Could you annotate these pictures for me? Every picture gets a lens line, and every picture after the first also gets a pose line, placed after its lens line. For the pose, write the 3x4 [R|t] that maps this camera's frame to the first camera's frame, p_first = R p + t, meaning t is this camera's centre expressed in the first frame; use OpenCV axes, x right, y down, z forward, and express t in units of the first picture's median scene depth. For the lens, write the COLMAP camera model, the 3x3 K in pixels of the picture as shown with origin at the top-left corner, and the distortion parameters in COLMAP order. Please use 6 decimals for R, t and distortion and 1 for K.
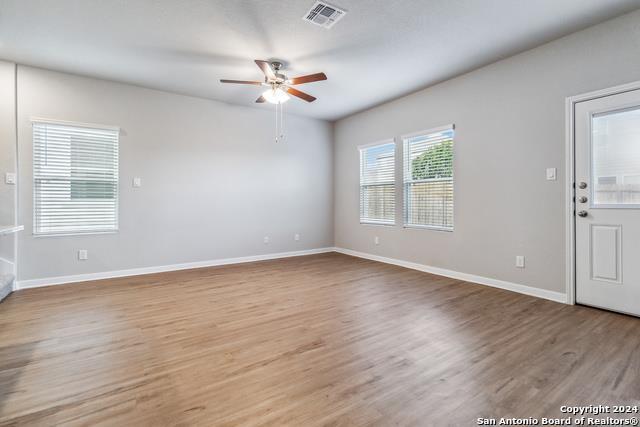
lens RADIAL K [[300.0, 0, 323.9], [0, 300.0, 204.8], [0, 0, 1]] dist [-0.000020, 0.000893]
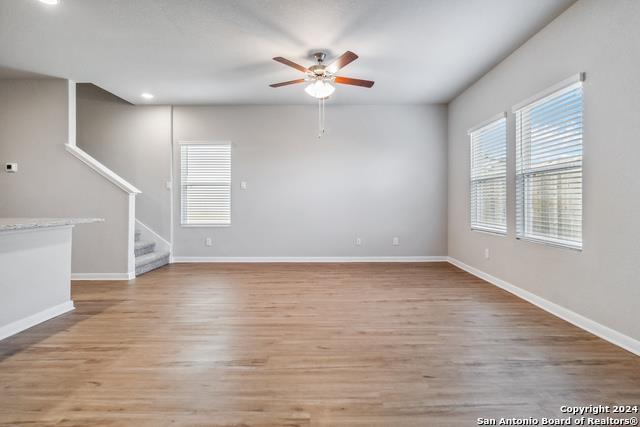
lens RADIAL K [[300.0, 0, 323.9], [0, 300.0, 204.8], [0, 0, 1]] dist [-0.000020, 0.000893]
pose [[0.820503, 0.006879, -0.571601, 0.401242], [-0.004238, 0.999973, 0.005950, -0.006122], [0.571626, -0.002459, 0.820510, 0.237442]]
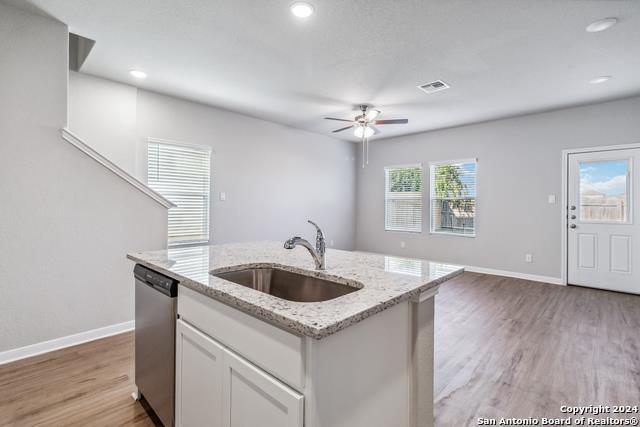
lens RADIAL K [[300.0, 0, 323.9], [0, 300.0, 204.8], [0, 0, 1]] dist [-0.000020, 0.000893]
pose [[0.976401, 0.010176, 0.215727, -0.603143], [-0.008598, 0.999929, -0.008251, -0.046681], [-0.215796, 0.006201, 0.976419, -0.194461]]
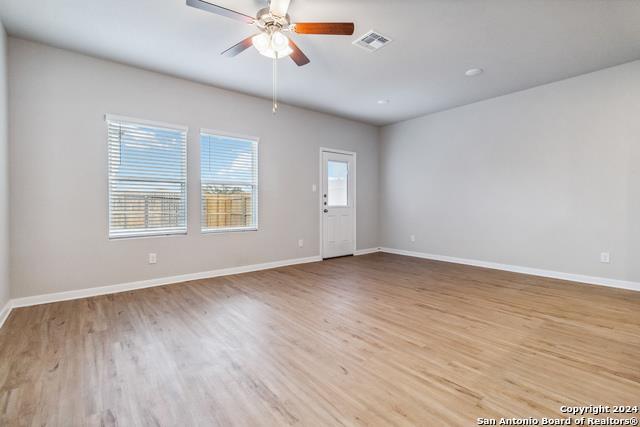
lens RADIAL K [[300.0, 0, 323.9], [0, 300.0, 204.8], [0, 0, 1]] dist [-0.000020, 0.000893]
pose [[-0.076258, 0.000260, 0.997088, -0.850405], [0.012950, 0.999916, 0.000730, -0.006690], [-0.997004, 0.012968, -0.076255, 0.957055]]
